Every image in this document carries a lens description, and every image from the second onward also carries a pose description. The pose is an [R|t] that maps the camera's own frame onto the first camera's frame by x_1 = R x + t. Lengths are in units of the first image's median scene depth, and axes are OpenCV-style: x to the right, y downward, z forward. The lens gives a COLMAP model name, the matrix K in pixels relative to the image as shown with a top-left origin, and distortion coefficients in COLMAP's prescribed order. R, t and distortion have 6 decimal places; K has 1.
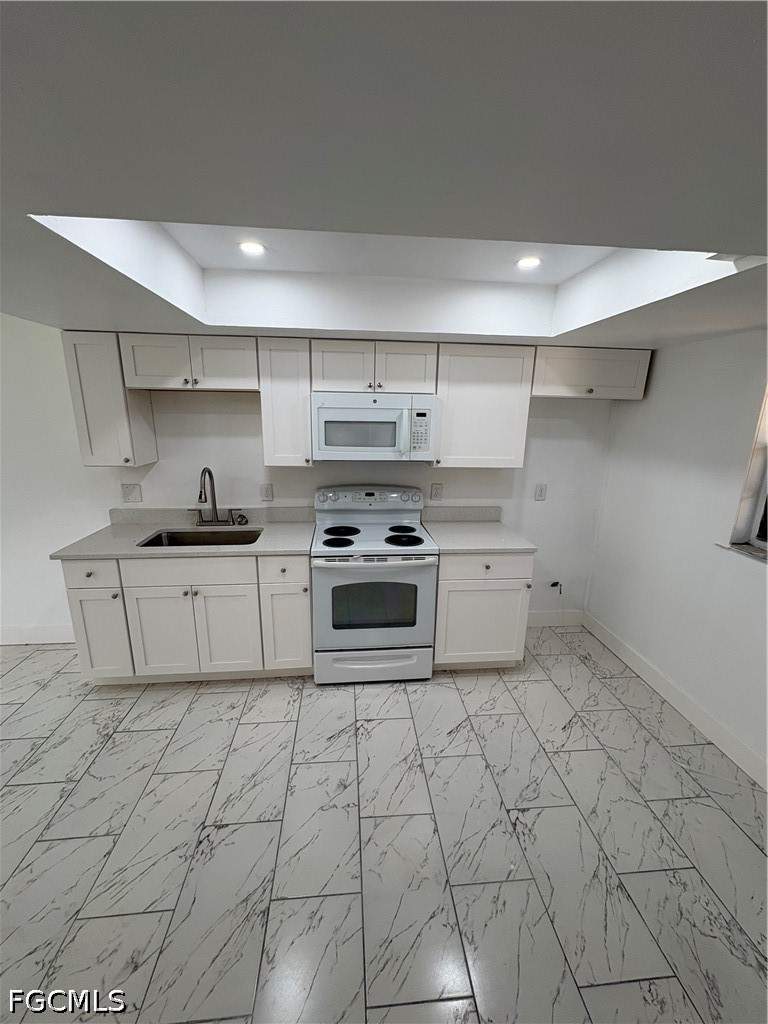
lens RADIAL K [[408.9, 0, 383.0], [0, 408.9, 512.8], [0, 0, 1]] dist [0.002266, -0.000095]
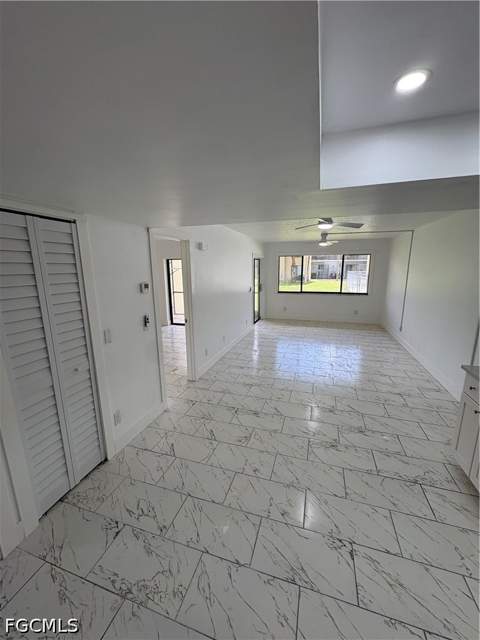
lens RADIAL K [[255.6, 0, 240.4], [0, 255.6, 321.2], [0, 0, 1]] dist [0.002266, -0.000095]
pose [[-0.380816, 0.178519, -0.907254, 0.302822], [-0.222224, 0.934758, 0.277208, -0.119550], [0.897550, 0.307179, -0.316299, 0.480088]]
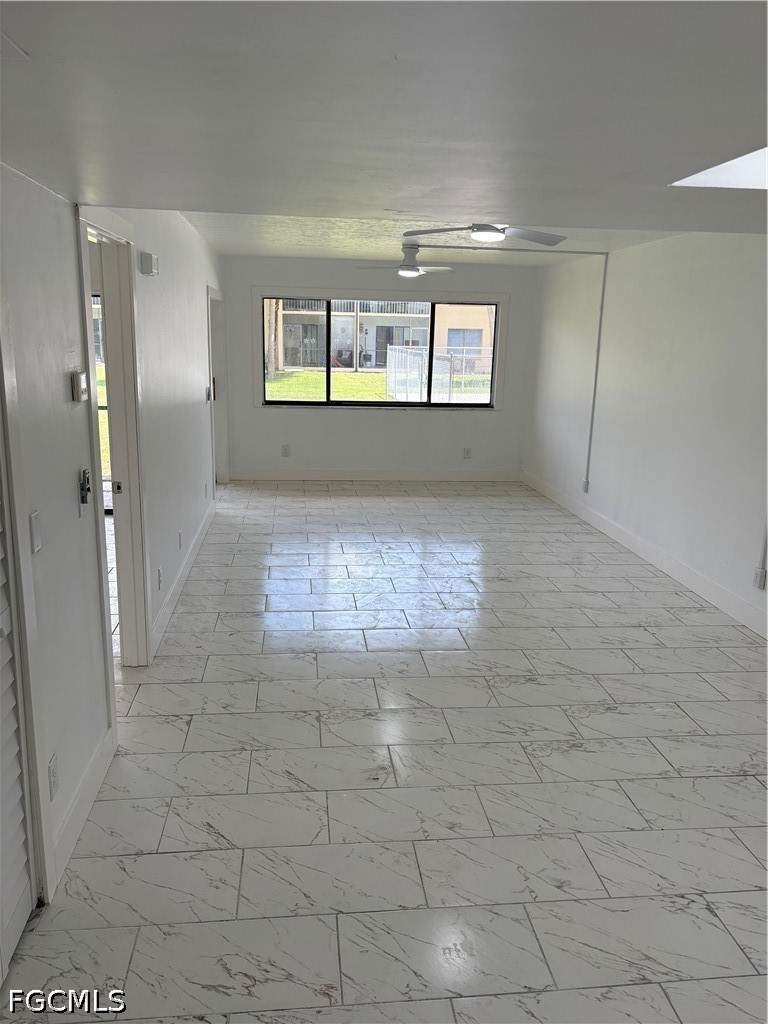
lens RADIAL K [[771.8, 0, 382.5], [0, 771.8, 518.3], [0, 0, 1]] dist [0.045293, -0.042036]
pose [[0.023975, 0.220331, -0.975130, 0.570883], [-0.264524, 0.942044, 0.206351, -0.024343], [0.964081, 0.252998, 0.080868, 0.096249]]
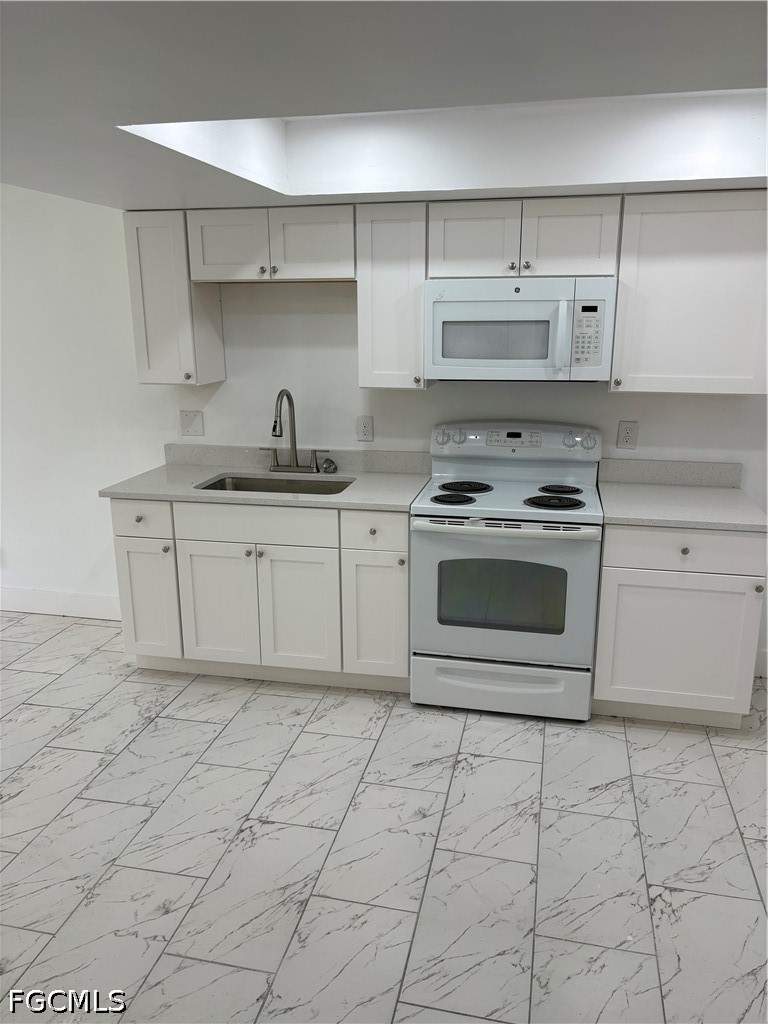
lens RADIAL K [[771.8, 0, 388.9], [0, 771.8, 510.0], [0, 0, 1]] dist [0.045293, -0.042036]
pose [[0.952841, 0.056923, -0.298082, 0.182357], [-0.054443, 0.998378, 0.016626, 0.078301], [0.298545, 0.000387, 0.954395, -0.278112]]
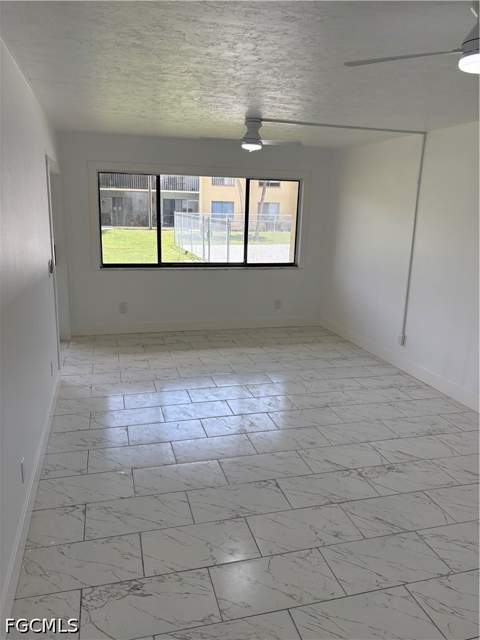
lens RADIAL K [[482.4, 0, 241.6], [0, 482.4, 317.8], [0, 0, 1]] dist [0.045293, -0.042036]
pose [[0.184831, 0.213816, -0.959229, -0.499627], [-0.261250, 0.951617, 0.161780, 0.018419], [0.947410, 0.220697, 0.231748, -0.123990]]
